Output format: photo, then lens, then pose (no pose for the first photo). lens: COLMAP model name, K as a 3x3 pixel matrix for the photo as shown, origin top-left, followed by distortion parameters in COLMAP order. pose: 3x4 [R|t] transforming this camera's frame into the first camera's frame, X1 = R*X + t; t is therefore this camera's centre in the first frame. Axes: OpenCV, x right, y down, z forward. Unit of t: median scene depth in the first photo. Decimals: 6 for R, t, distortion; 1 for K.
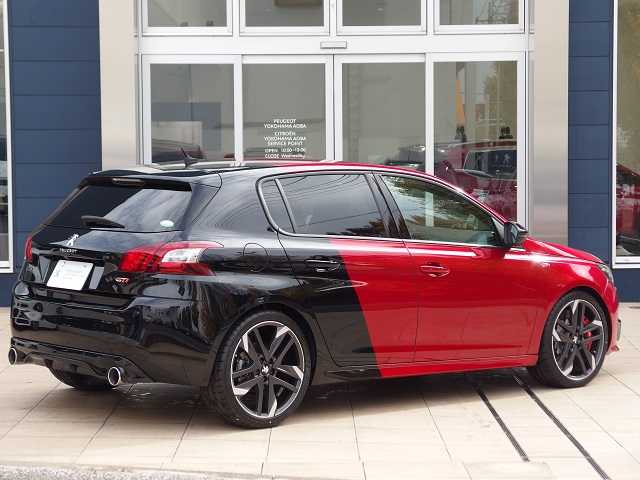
lens RADIAL K [[1584.7, 0, 320.0], [0, 1584.7, 240.0], [0, 0, 1]] dist [0.112945, 0.328910]
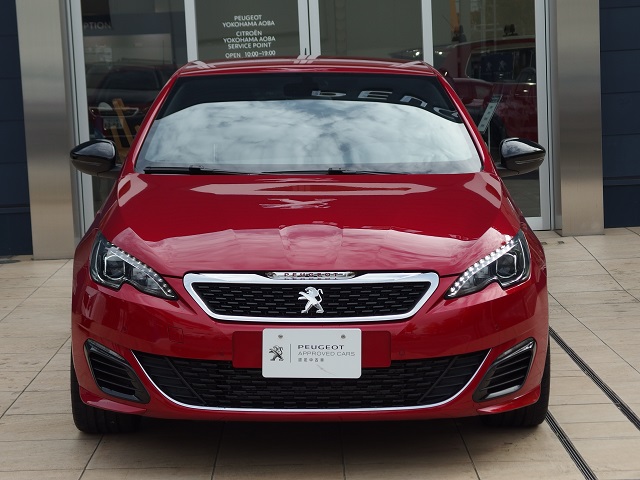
lens RADIAL K [[1584.7, 0, 320.0], [0, 1584.7, 240.0], [0, 0, 1]] dist [0.112945, 0.328910]
pose [[0.999261, -0.038412, 0.001059, 0.009294], [0.038308, 0.997963, 0.051008, -0.001774], [-0.003016, -0.050929, 0.998698, 0.183971]]
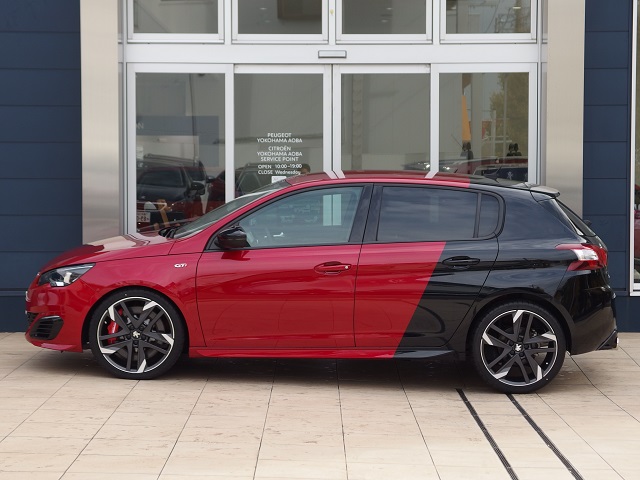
lens RADIAL K [[1584.7, 0, 320.0], [0, 1584.7, 240.0], [0, 0, 1]] dist [0.112945, 0.328910]
pose [[0.999968, 0.007474, -0.002860, 0.004823], [-0.007503, 0.999920, -0.010173, -0.003909], [0.002784, 0.010194, 0.999944, 0.066995]]
